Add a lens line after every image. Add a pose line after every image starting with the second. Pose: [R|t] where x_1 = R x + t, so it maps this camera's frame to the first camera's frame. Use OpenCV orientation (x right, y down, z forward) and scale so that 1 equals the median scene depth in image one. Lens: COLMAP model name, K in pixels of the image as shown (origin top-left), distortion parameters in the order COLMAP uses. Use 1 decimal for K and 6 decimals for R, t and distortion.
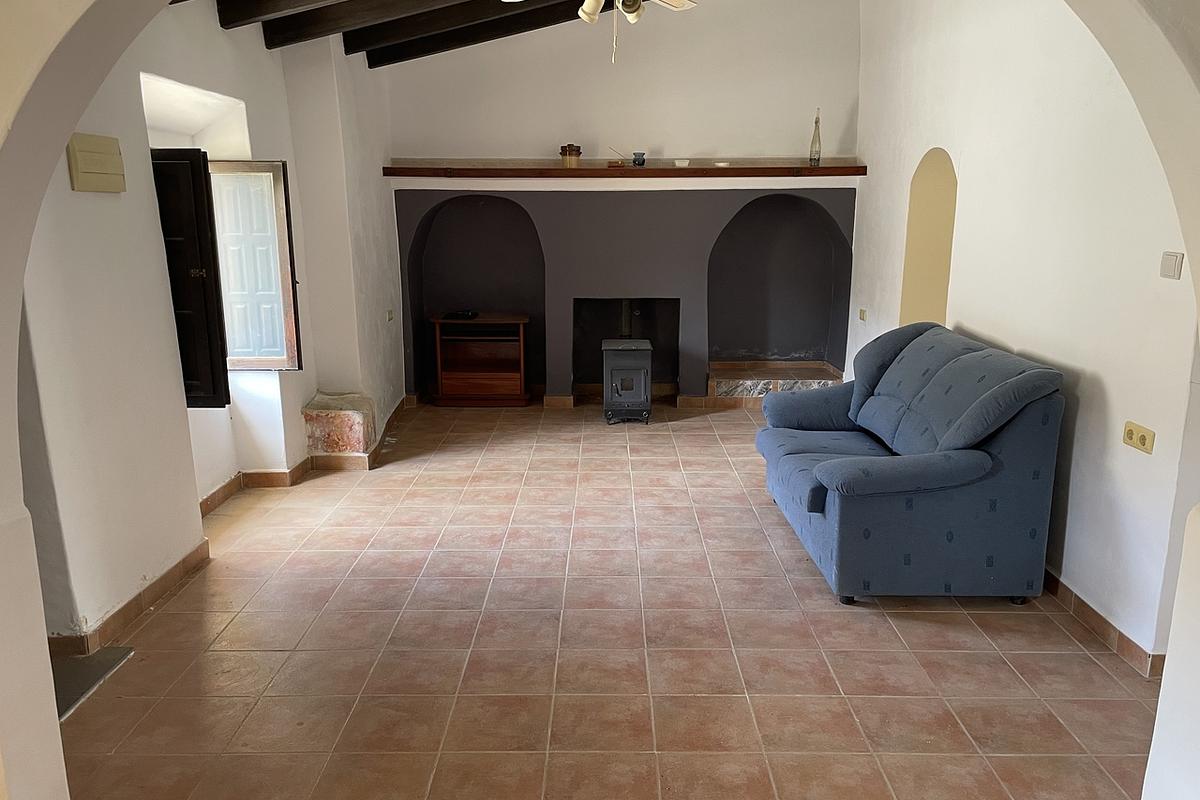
lens RADIAL K [[900.4, 0, 600.6], [0, 900.4, 401.9], [0, 0, 1]] dist [0.077572, -0.096971]
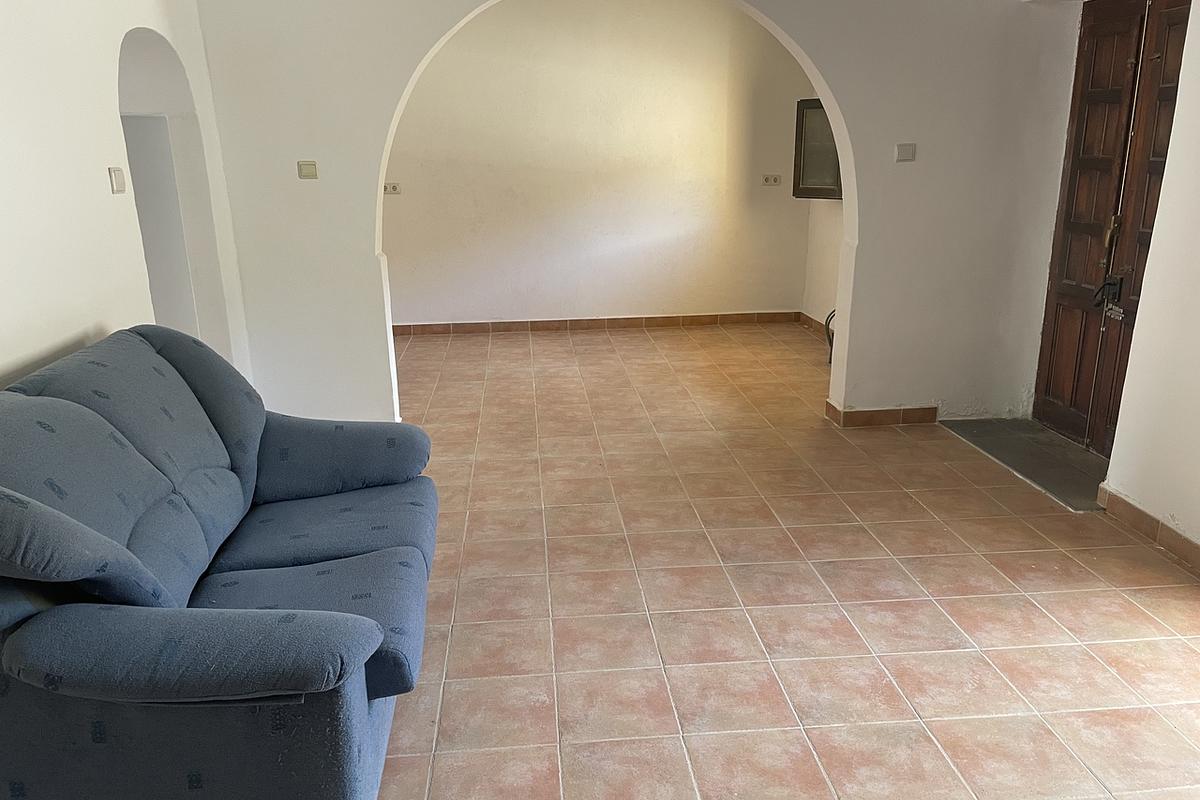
lens RADIAL K [[900.4, 0, 599.3], [0, 900.4, 400.1], [0, 0, 1]] dist [0.077572, -0.096971]
pose [[-0.995470, 0.040195, -0.086160, 0.149239], [-0.004772, 0.883971, 0.467518, -0.333180], [0.094955, 0.465811, -0.879775, 1.662008]]
